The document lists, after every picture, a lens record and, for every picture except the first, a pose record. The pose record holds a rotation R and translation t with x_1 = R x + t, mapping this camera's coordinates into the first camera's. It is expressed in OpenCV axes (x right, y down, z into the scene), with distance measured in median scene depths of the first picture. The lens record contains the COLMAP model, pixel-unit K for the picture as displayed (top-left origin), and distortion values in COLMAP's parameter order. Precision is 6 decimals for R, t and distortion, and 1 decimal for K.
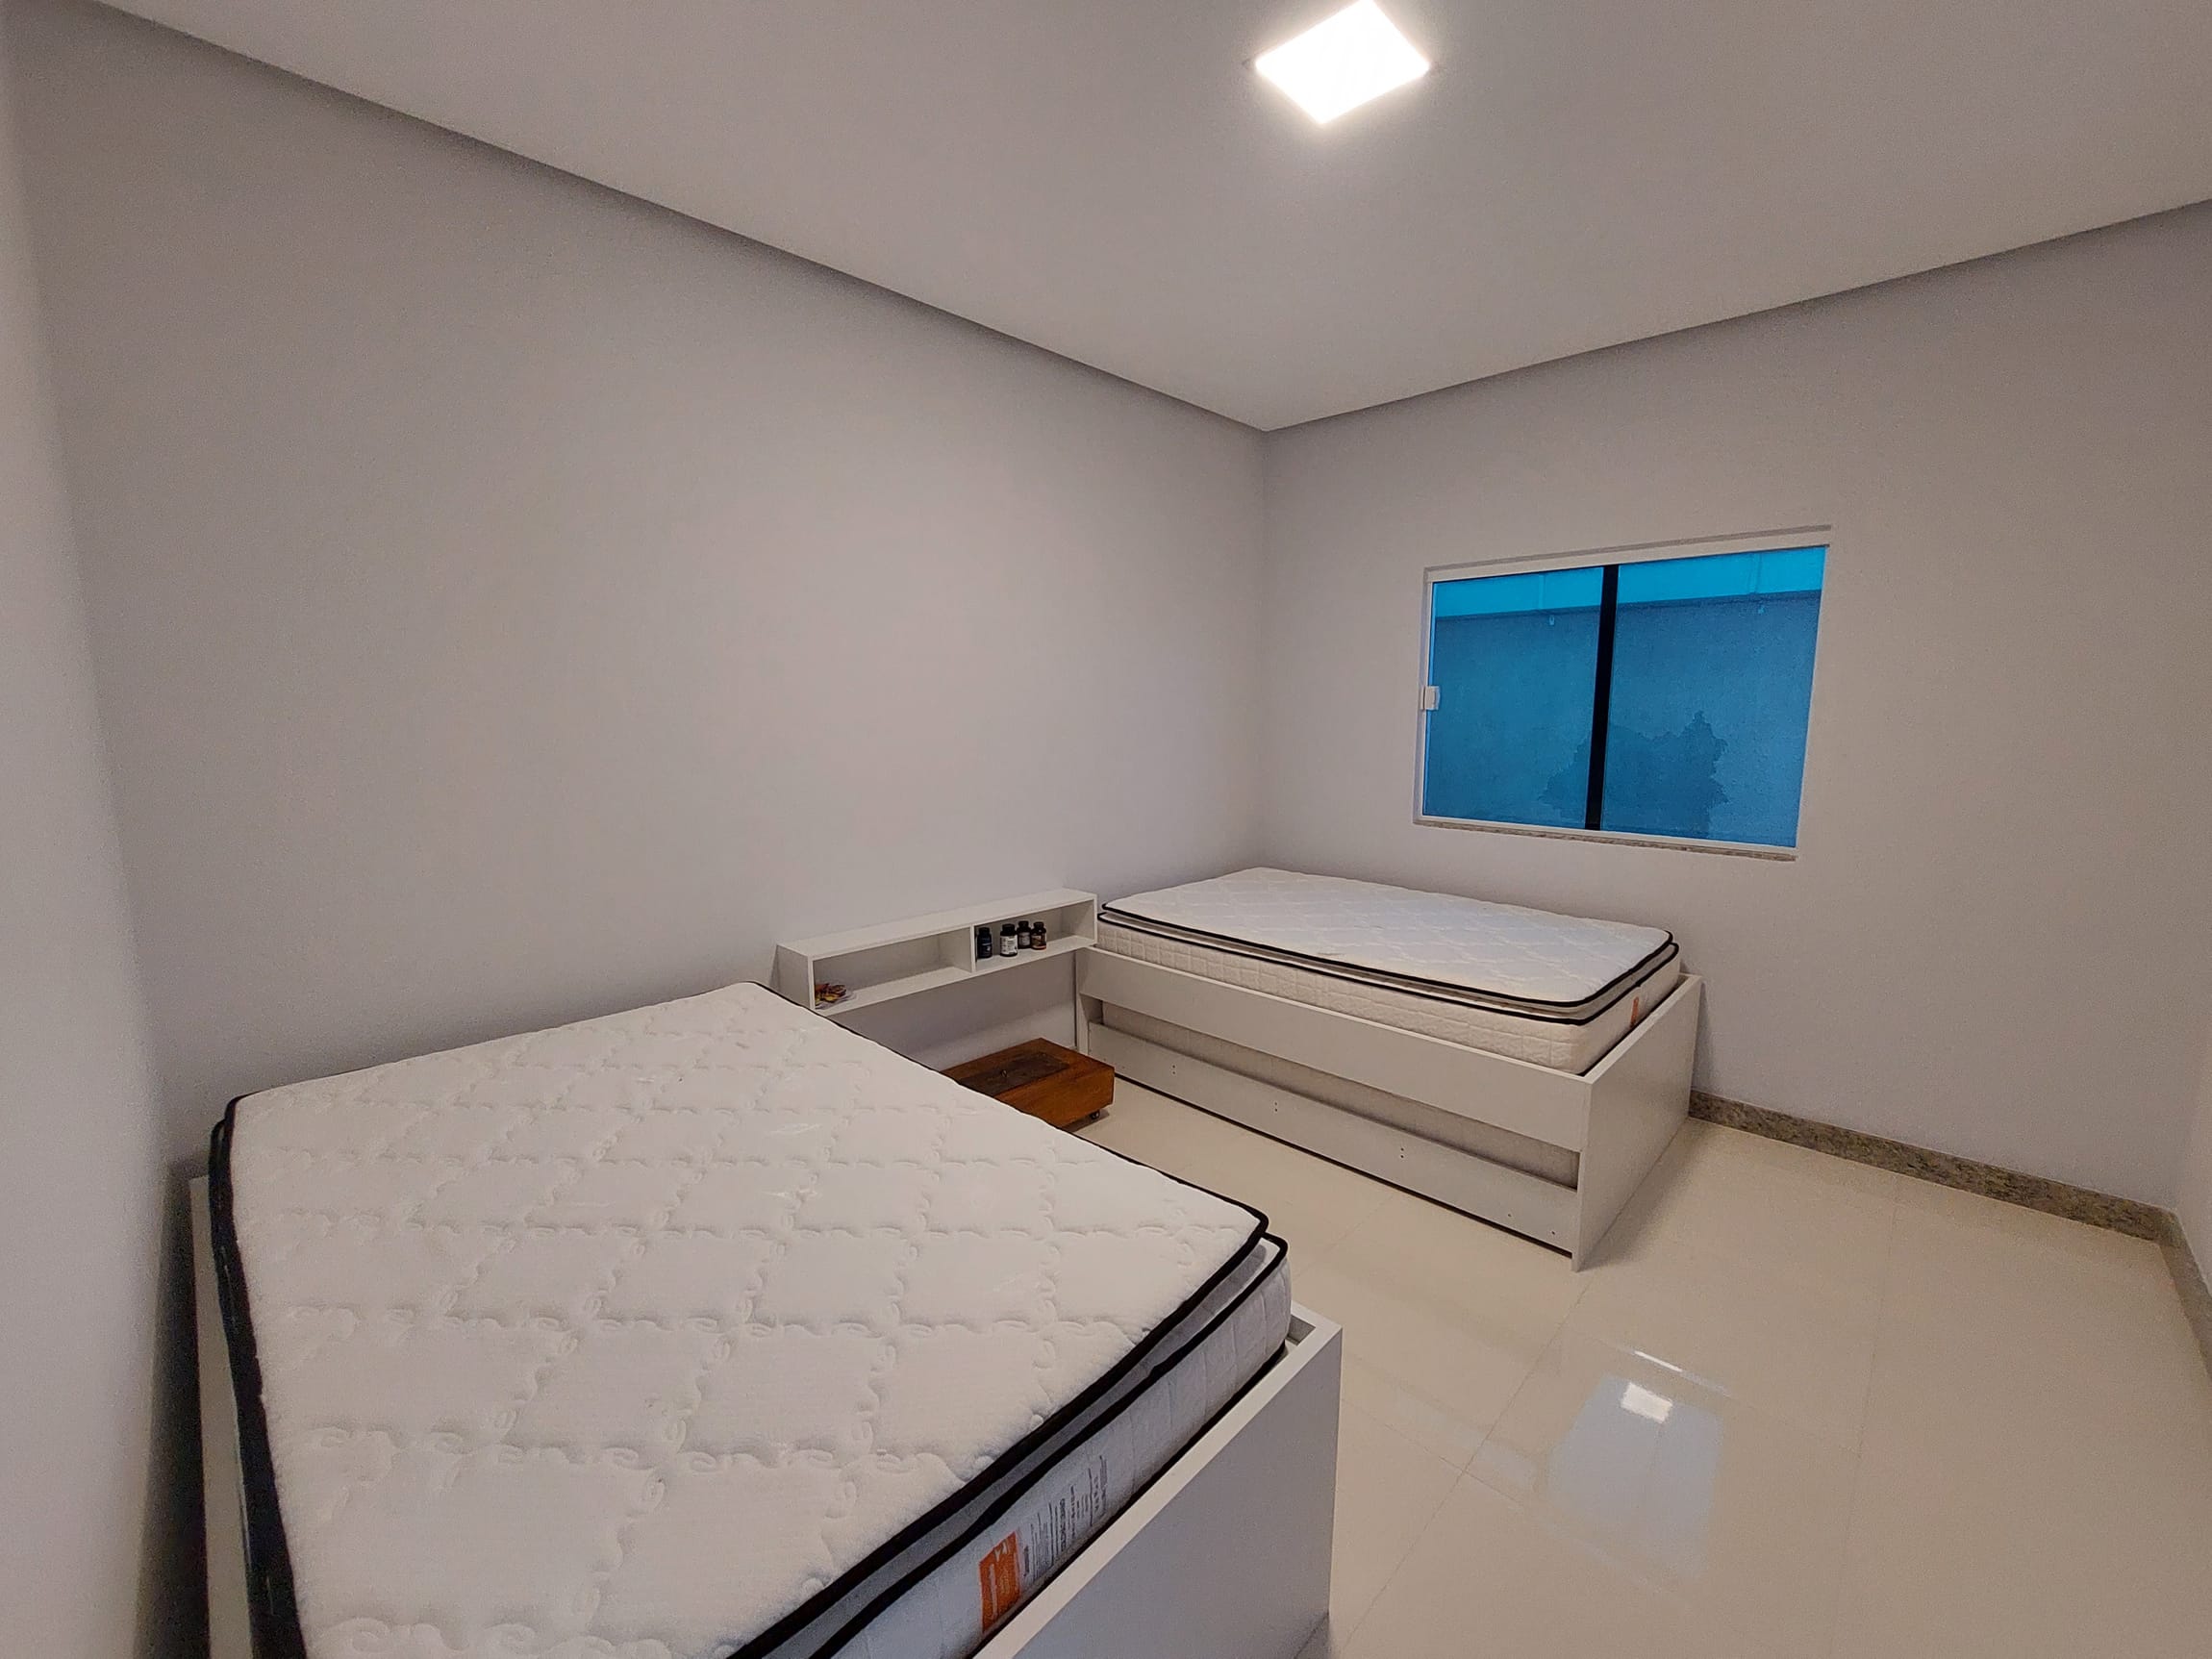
lens RADIAL K [[884.7, 0, 1115.3], [0, 884.7, 830.2], [0, 0, 1]] dist [-0.019283, 0.000228]
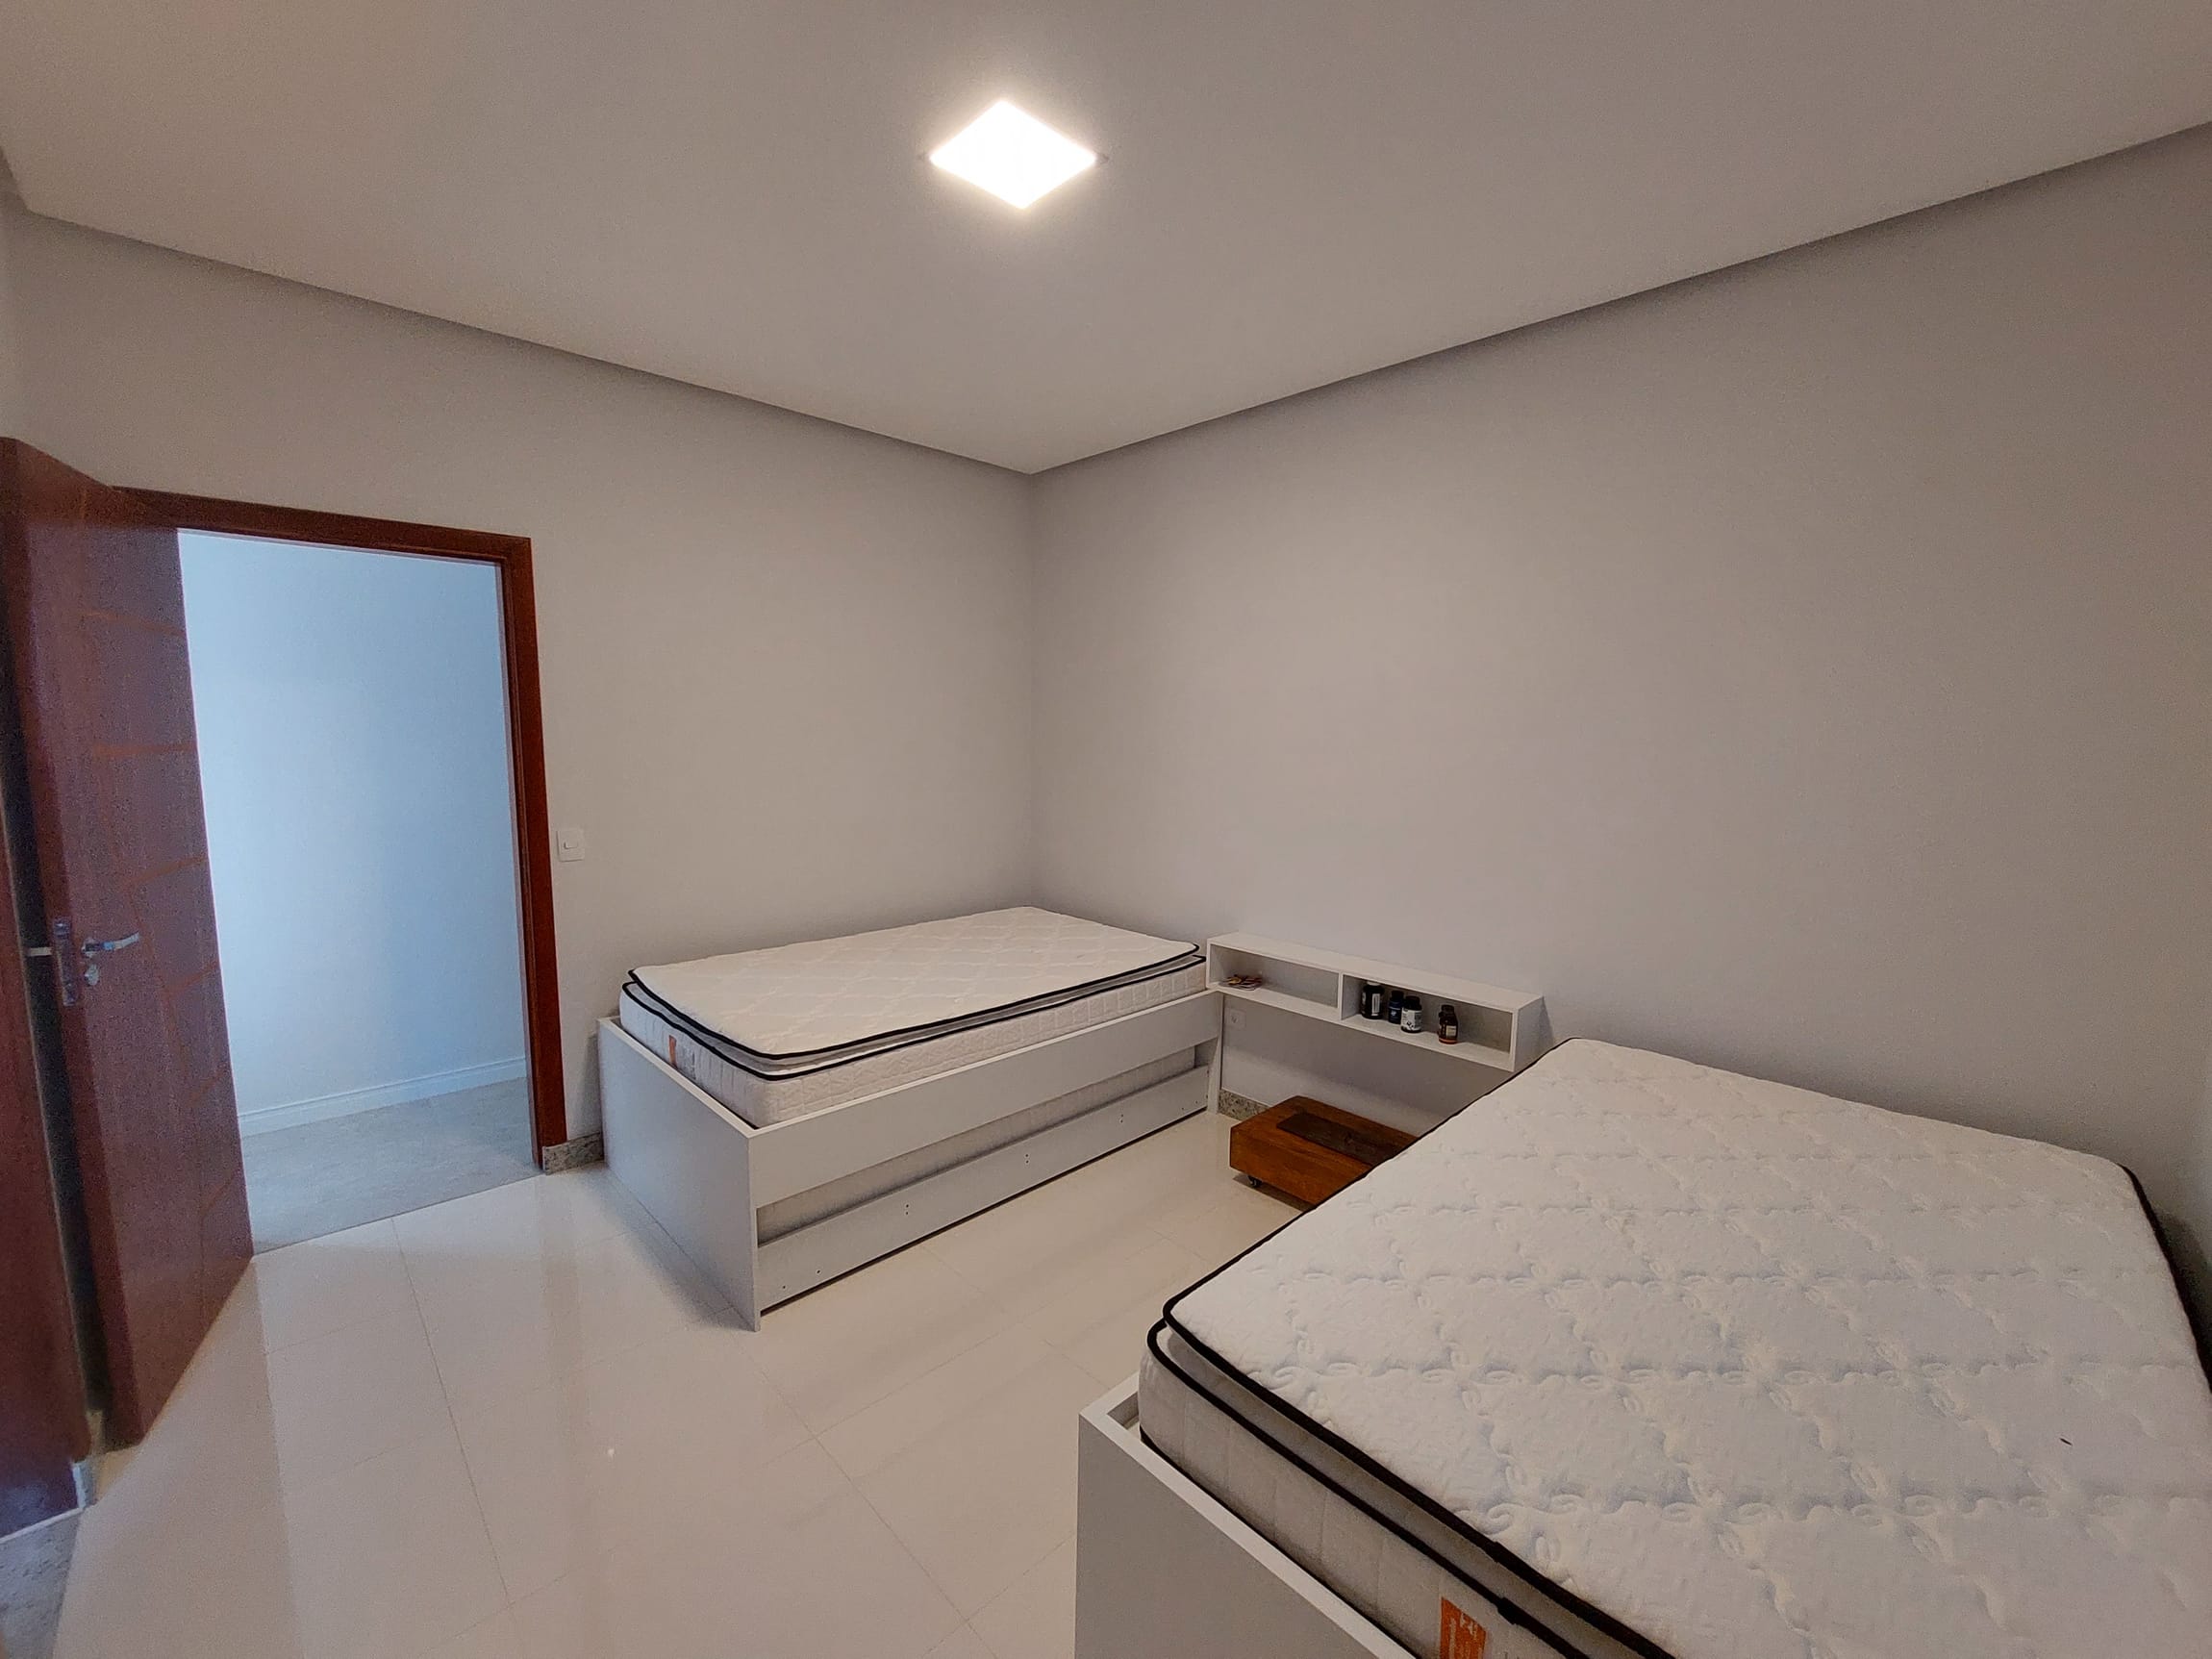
lens RADIAL K [[884.7, 0, 1115.3], [0, 884.7, 830.2], [0, 0, 1]] dist [-0.019283, 0.000228]
pose [[-0.030483, 0.115349, -0.992857, 0.810889], [-0.142546, 0.982664, 0.118541, -0.132500], [0.989319, 0.145141, -0.013512, 0.723063]]
